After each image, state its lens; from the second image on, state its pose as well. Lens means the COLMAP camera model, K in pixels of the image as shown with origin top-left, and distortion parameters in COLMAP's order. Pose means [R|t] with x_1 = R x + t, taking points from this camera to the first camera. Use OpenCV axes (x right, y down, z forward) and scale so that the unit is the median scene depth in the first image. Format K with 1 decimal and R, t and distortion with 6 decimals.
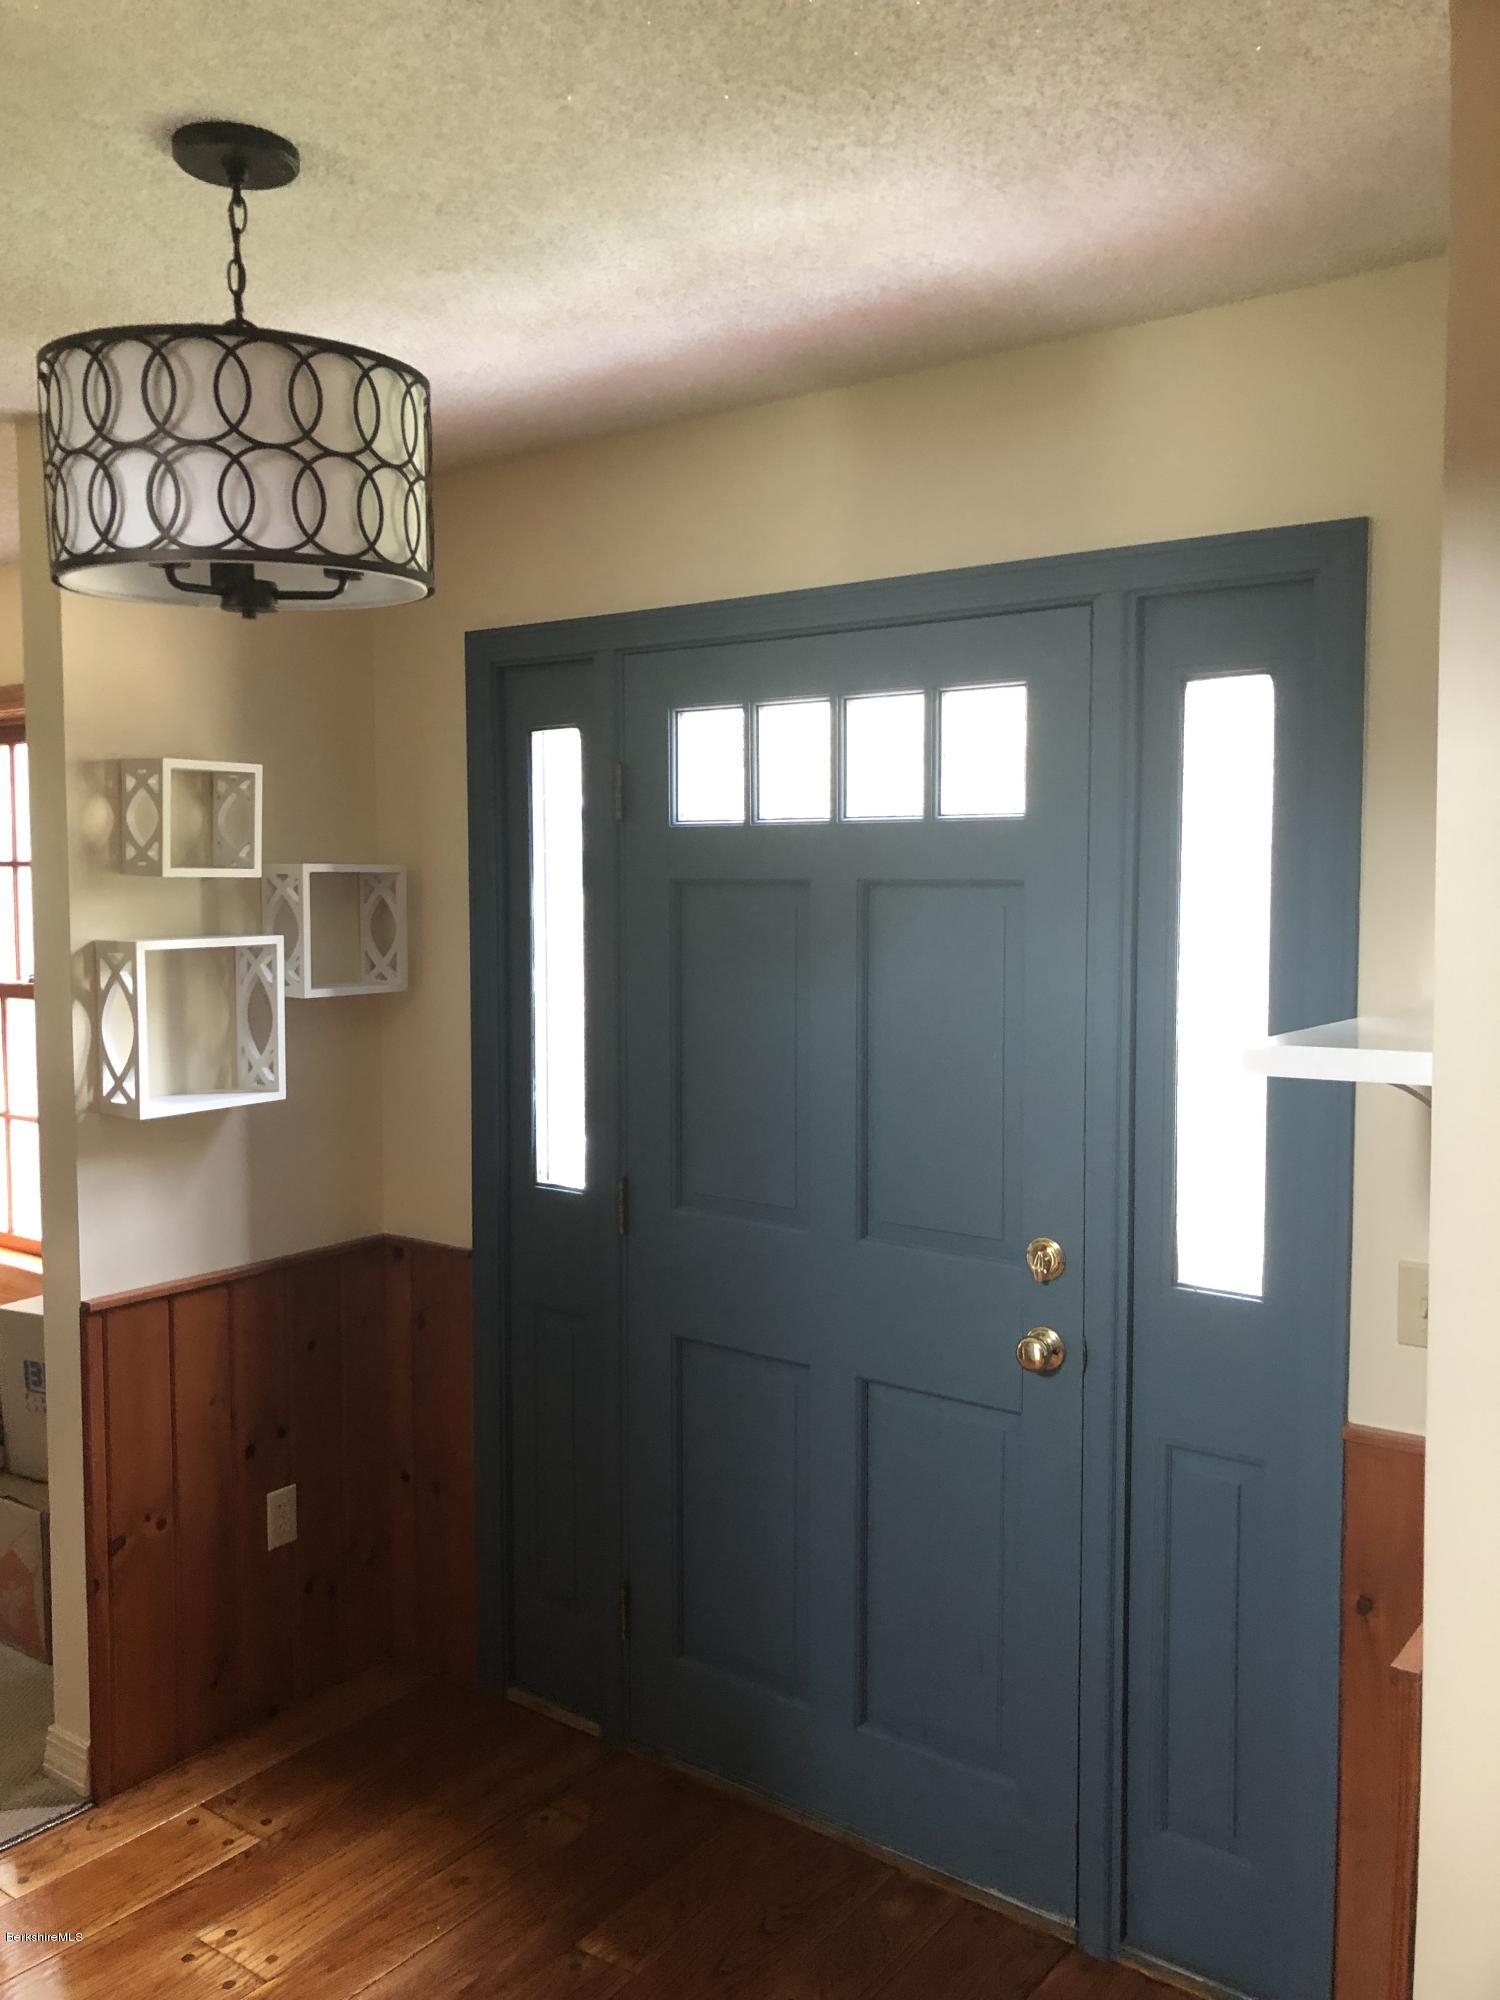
lens RADIAL K [[1644.4, 0, 746.1], [0, 1644.4, 997.9], [0, 0, 1]] dist [0.020825, -0.025400]
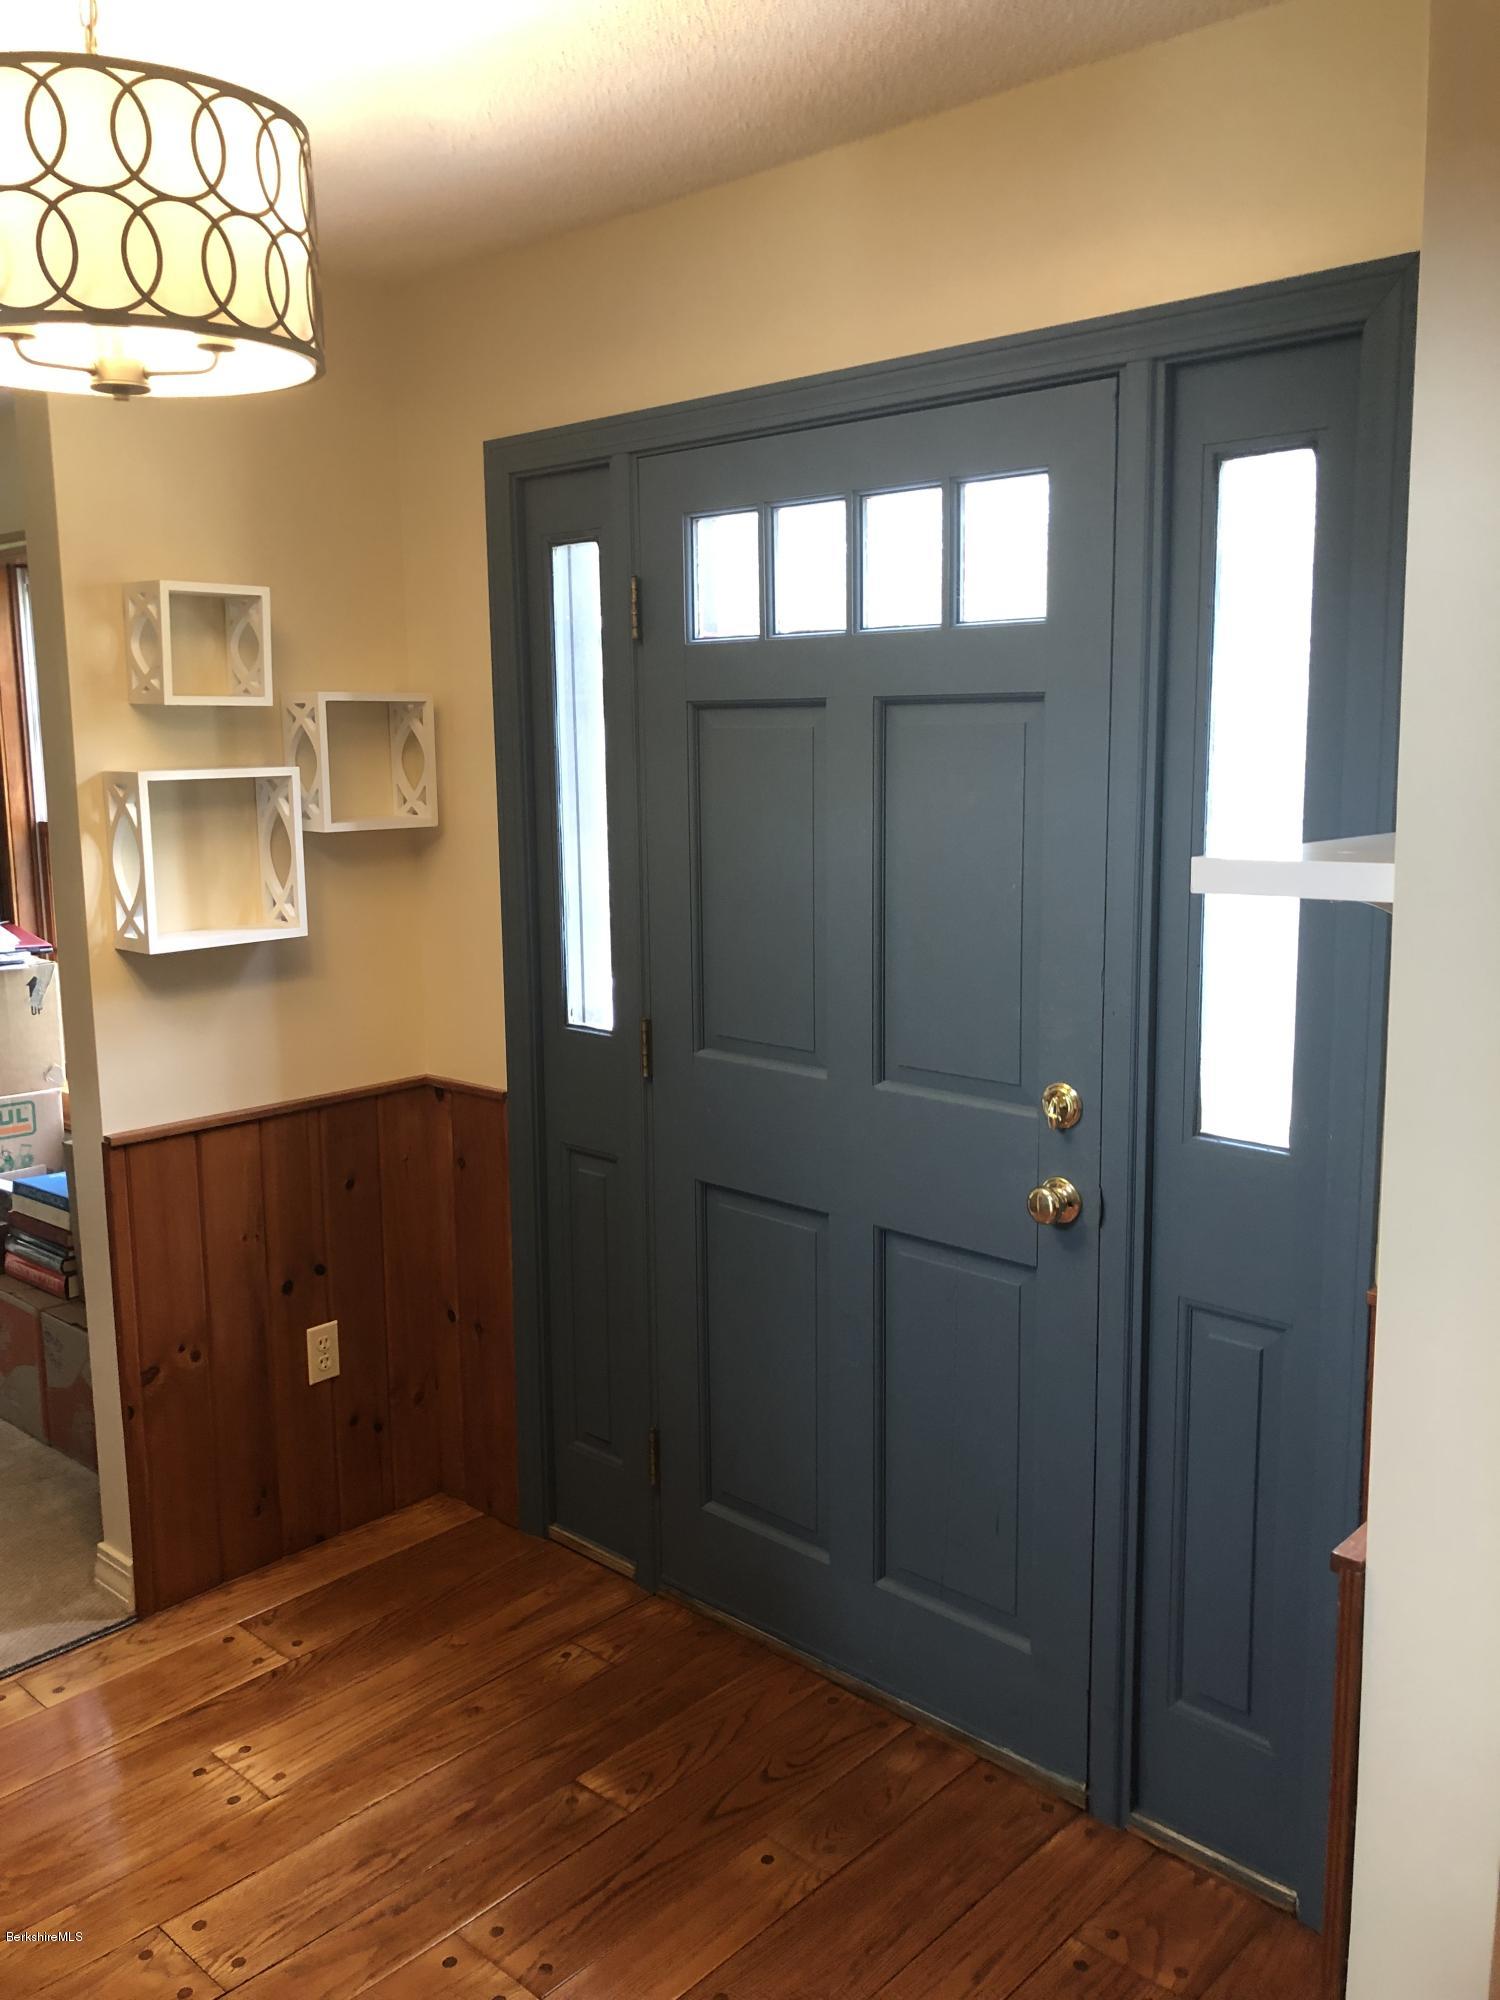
lens RADIAL K [[1644.4, 0, 746.6], [0, 1644.4, 1003.9], [0, 0, 1]] dist [0.020825, -0.025400]
pose [[0.994584, 0.007058, -0.103693, 0.091142], [0.002462, 0.995812, 0.091394, 0.014387], [0.103904, -0.091154, 0.990401, 0.060246]]
